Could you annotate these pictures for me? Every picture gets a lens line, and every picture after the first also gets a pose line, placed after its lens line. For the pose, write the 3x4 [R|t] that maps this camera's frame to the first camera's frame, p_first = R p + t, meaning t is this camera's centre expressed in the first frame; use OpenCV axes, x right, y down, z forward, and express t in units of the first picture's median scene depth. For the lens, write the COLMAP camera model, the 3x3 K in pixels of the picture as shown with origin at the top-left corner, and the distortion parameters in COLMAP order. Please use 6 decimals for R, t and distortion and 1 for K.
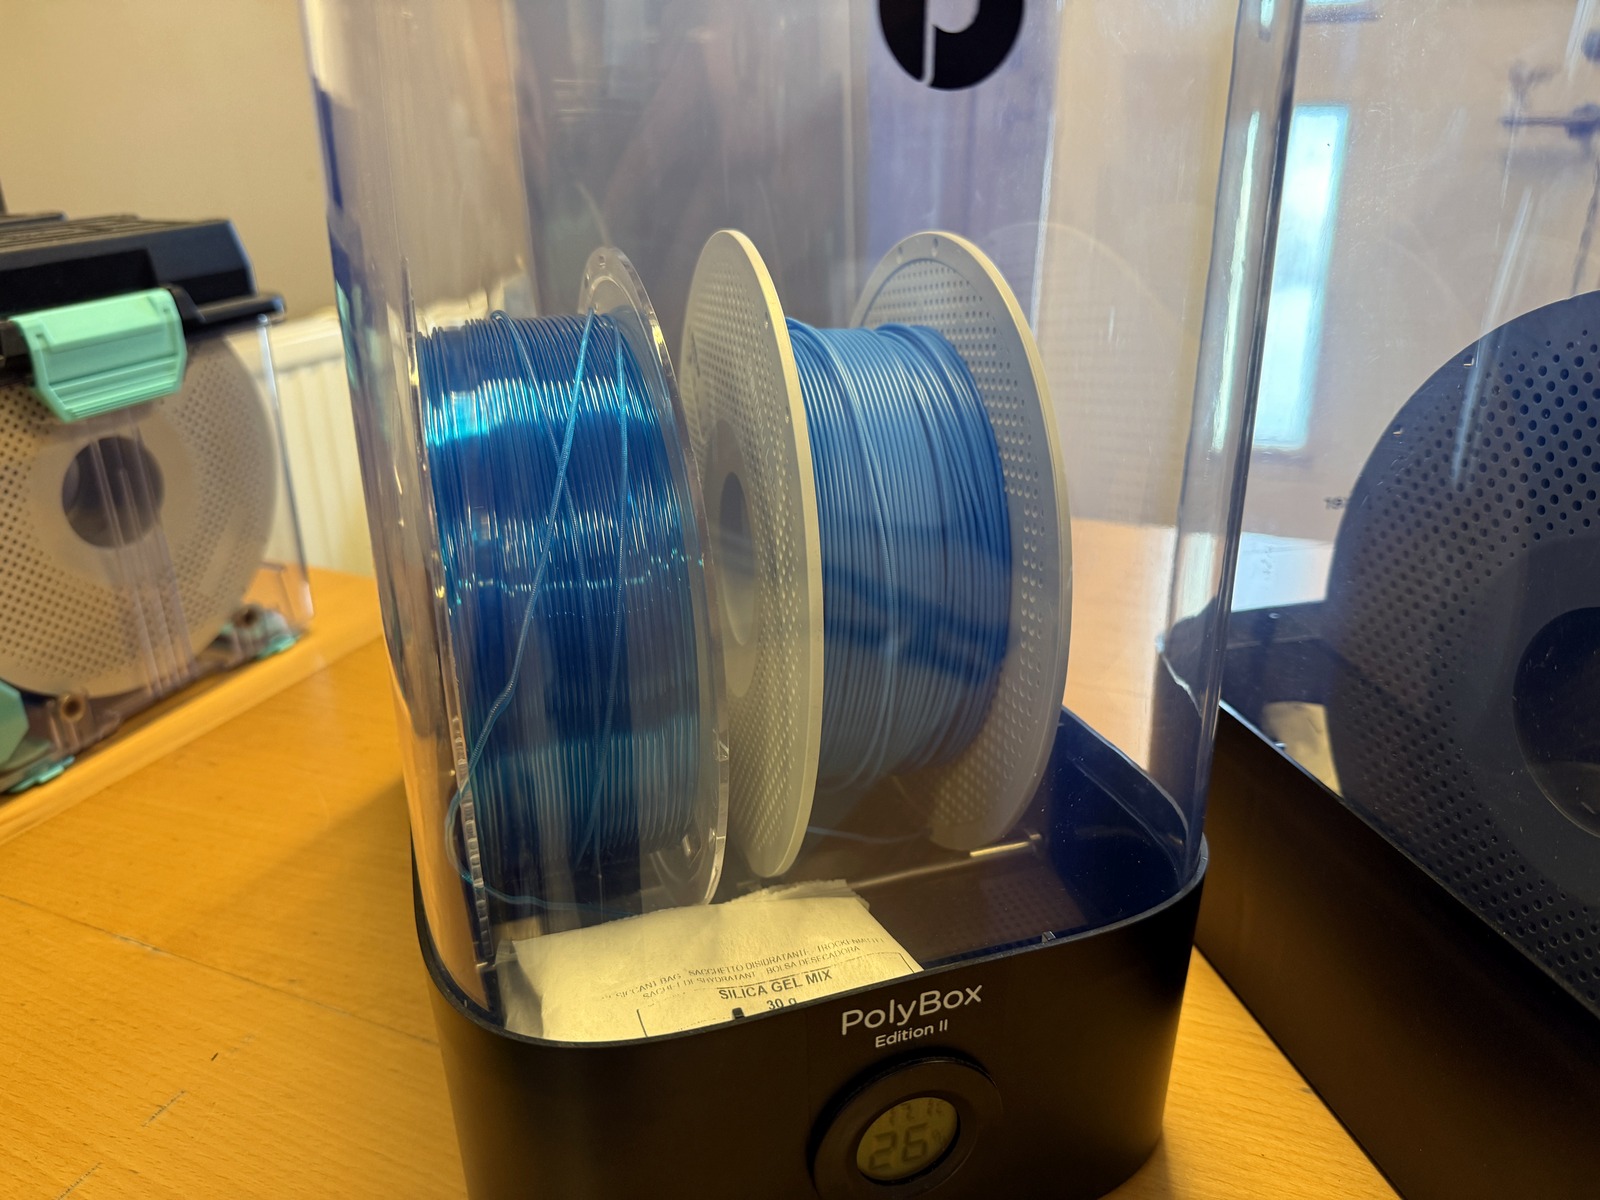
lens RADIAL K [[1164.1, 0, 818.5], [0, 1164.1, 571.5], [0, 0, 1]] dist [0.003575, 0.000097]
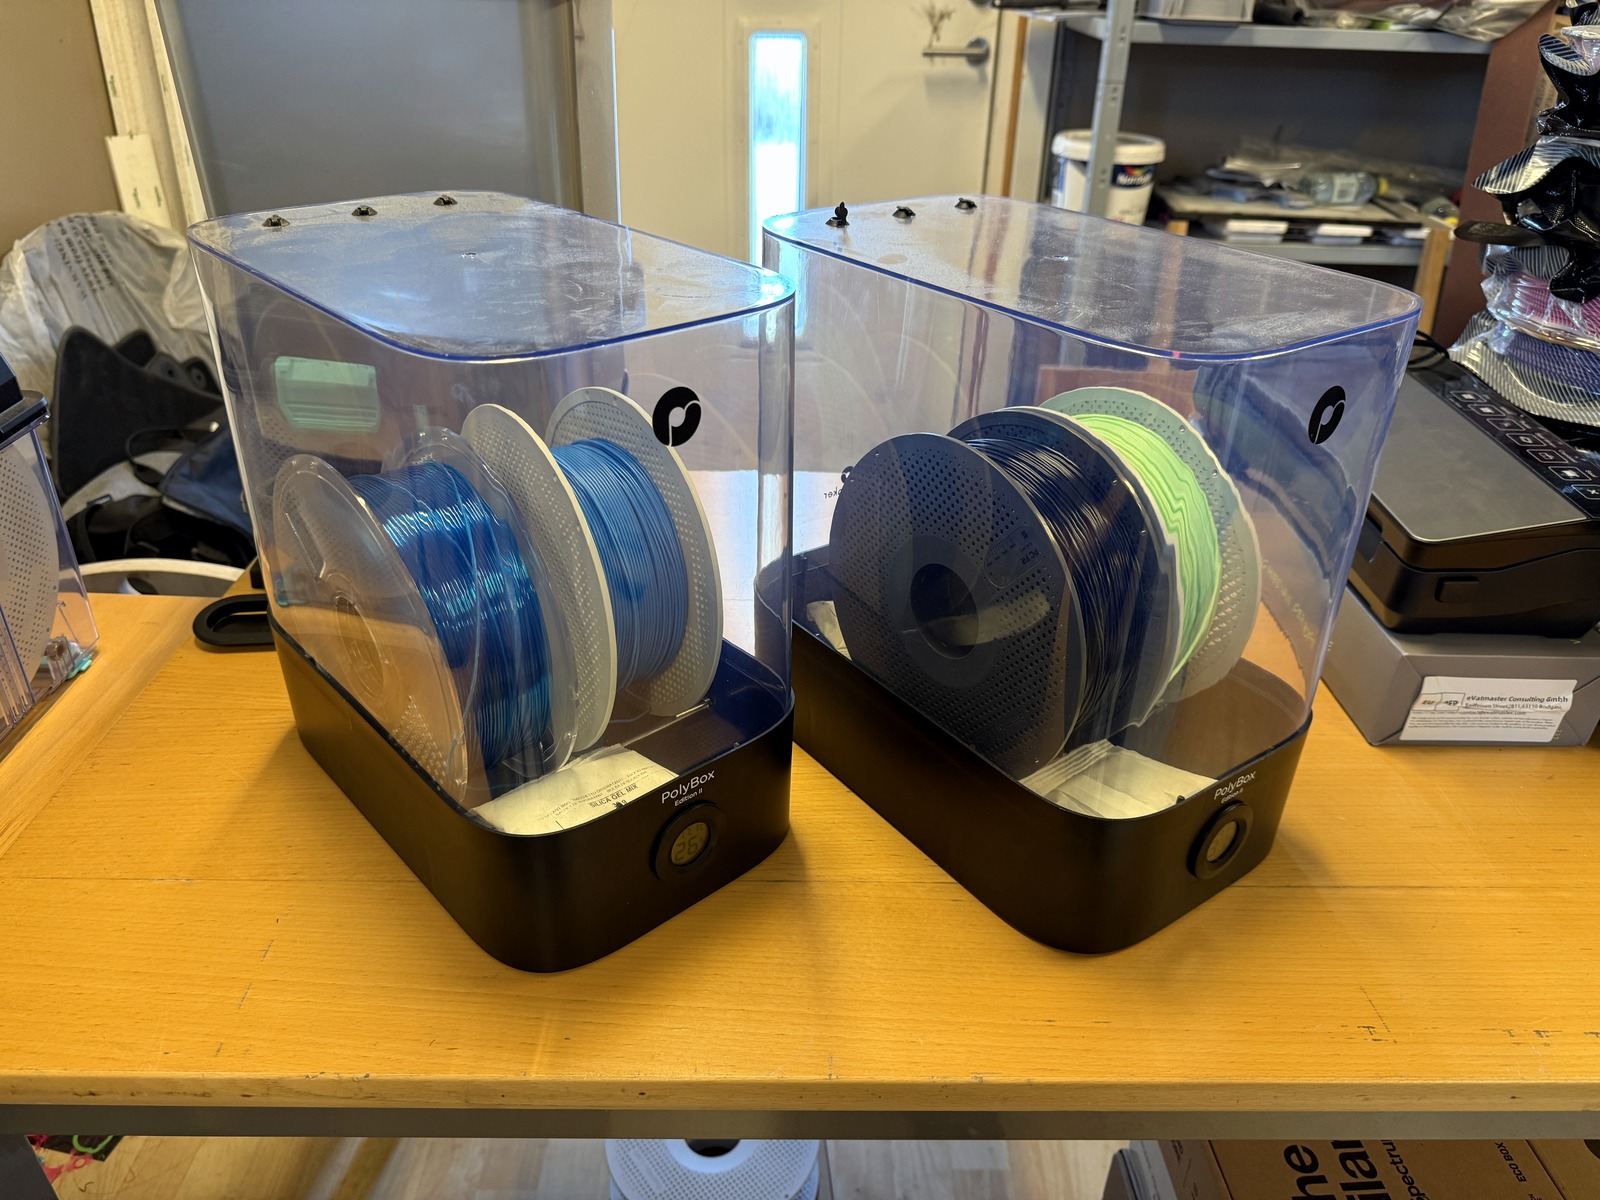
lens RADIAL K [[1148.2, 0, 789.1], [0, 1148.2, 601.7], [0, 0, 1]] dist [0.000858, -0.006348]
pose [[0.924895, -0.168709, 0.340744, -0.375397], [0.114182, 0.978046, 0.174321, -0.301583], [-0.362673, -0.122322, 0.923854, -0.948380]]
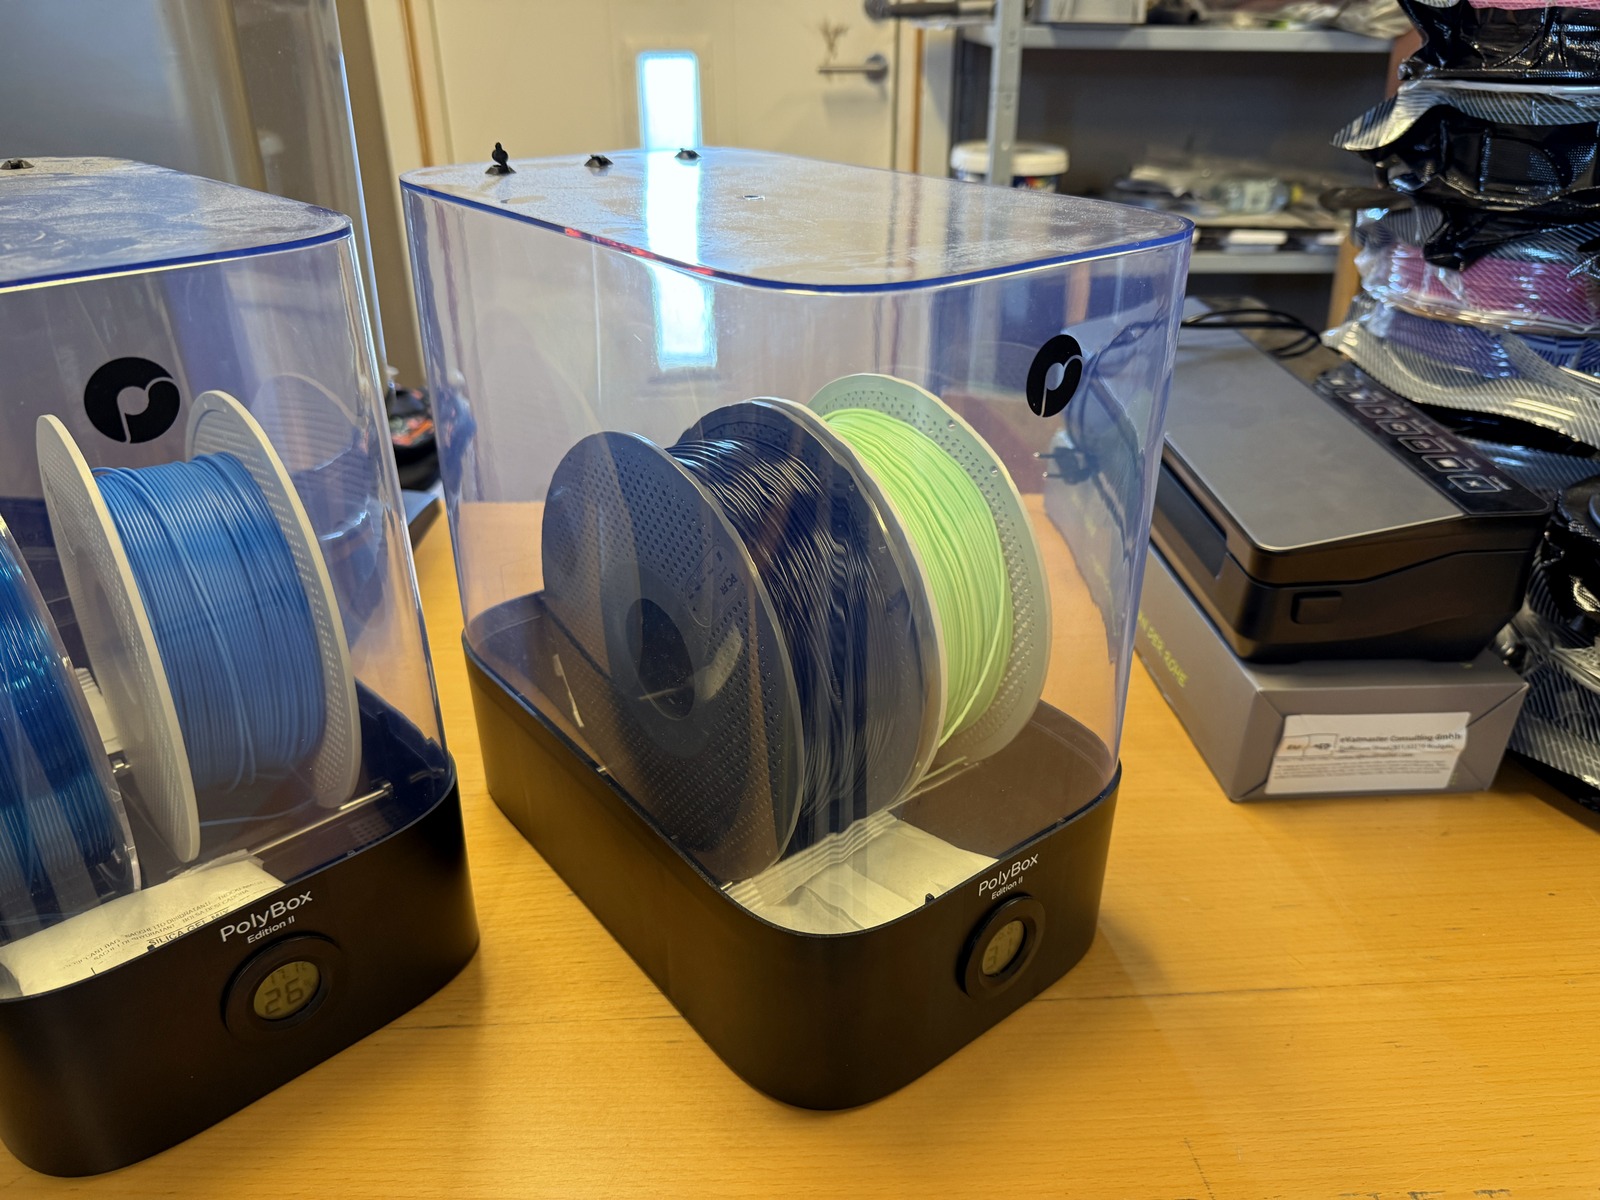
lens RADIAL K [[1164.8, 0, 817.6], [0, 1164.8, 595.7], [0, 0, 1]] dist [0.003183, -0.006689]
pose [[0.902446, -0.187287, 0.387963, 0.193630], [0.145622, 0.980164, 0.134437, -0.161809], [-0.405446, -0.064826, 0.911818, -0.705111]]
